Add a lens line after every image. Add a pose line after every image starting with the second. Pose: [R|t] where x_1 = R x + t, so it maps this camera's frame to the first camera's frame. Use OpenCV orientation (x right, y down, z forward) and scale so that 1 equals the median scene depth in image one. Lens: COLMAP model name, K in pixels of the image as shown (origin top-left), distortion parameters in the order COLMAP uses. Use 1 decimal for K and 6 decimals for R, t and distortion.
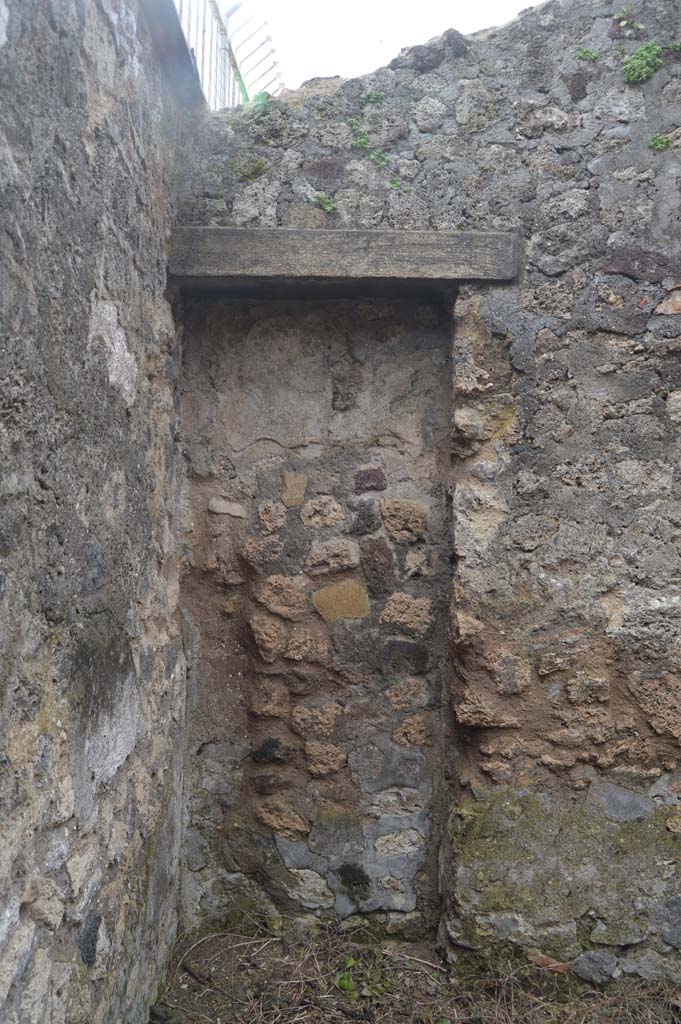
lens RADIAL K [[813.1, 0, 339.7], [0, 813.1, 517.8], [0, 0, 1]] dist [-0.091395, 0.036293]
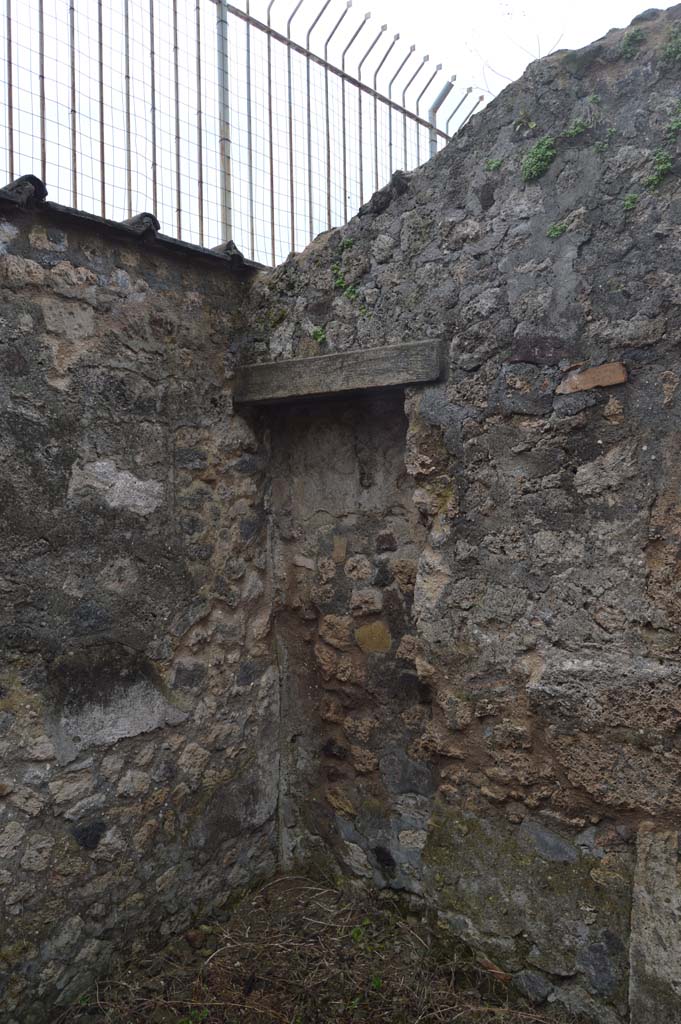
lens RADIAL K [[813.1, 0, 342.5], [0, 813.1, 511.0], [0, 0, 1]] dist [-0.091395, 0.036293]
pose [[0.798350, -0.021170, -0.601821, 0.797156], [0.028859, 0.999579, 0.003121, -0.109553], [0.601501, -0.019860, 0.798625, -0.033414]]
